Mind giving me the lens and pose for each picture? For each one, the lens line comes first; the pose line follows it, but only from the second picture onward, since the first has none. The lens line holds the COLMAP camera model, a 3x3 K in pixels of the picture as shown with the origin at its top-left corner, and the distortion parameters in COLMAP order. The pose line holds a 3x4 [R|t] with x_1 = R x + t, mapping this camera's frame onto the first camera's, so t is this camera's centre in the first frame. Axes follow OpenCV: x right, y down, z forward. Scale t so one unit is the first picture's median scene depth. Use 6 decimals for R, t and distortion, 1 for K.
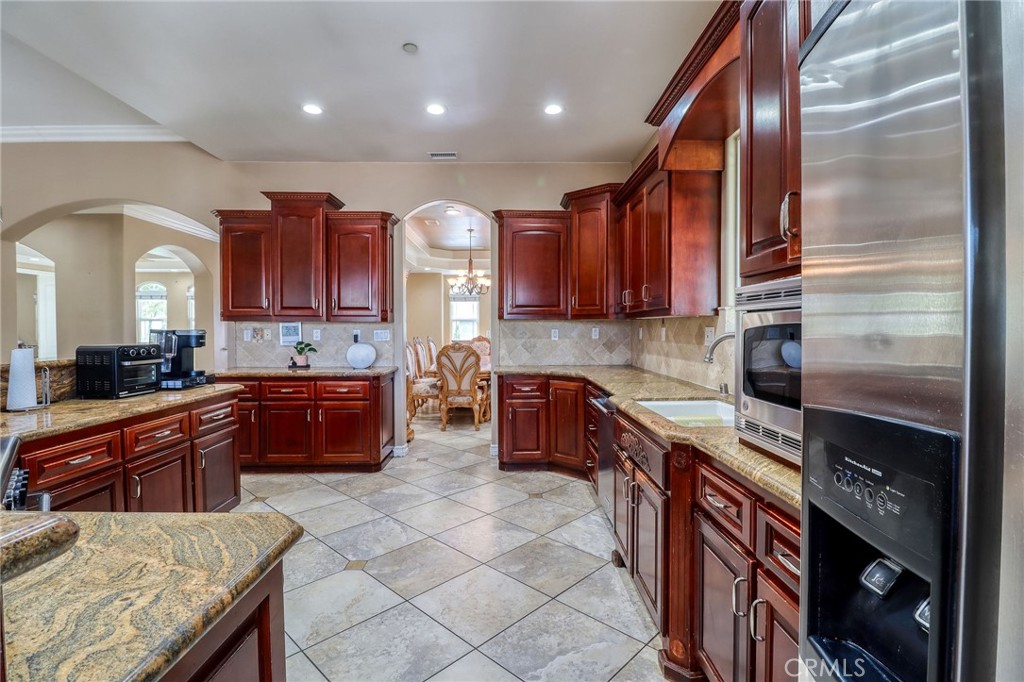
lens RADIAL K [[516.6, 0, 515.6], [0, 516.6, 337.1], [0, 0, 1]] dist [-0.000083, -0.030755]
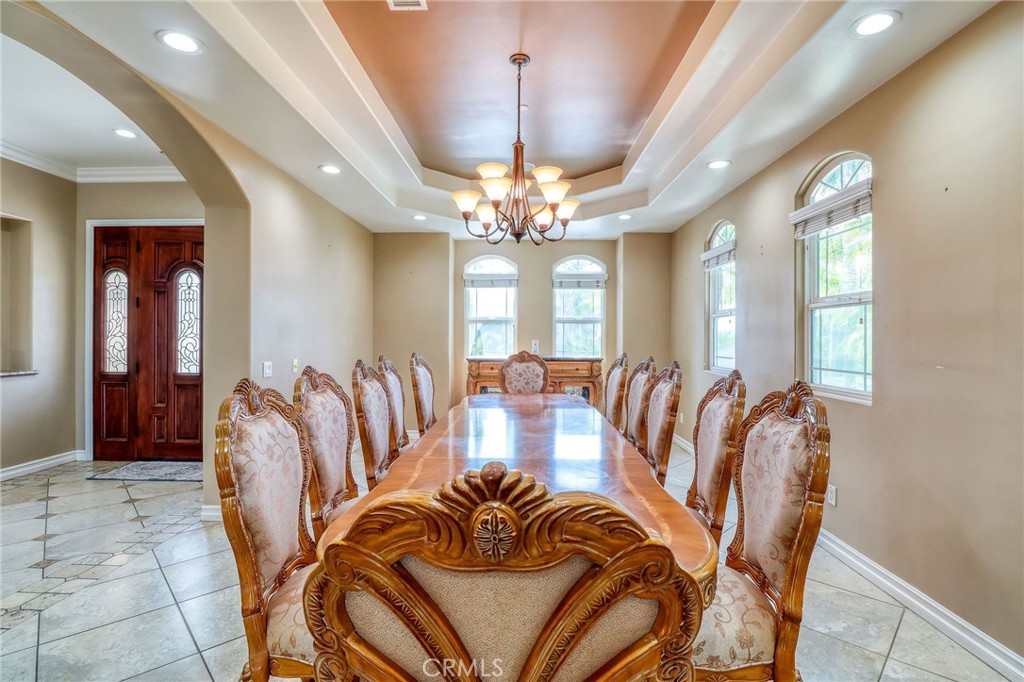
lens RADIAL K [[476.8, 0, 518.0], [0, 476.8, 335.6], [0, 0, 1]] dist [-0.000074, -0.013703]
pose [[0.999688, 0.005731, -0.024310, -0.062921], [-0.006138, 0.999842, -0.016707, -0.009763], [0.024211, 0.016851, 0.999565, 0.537098]]
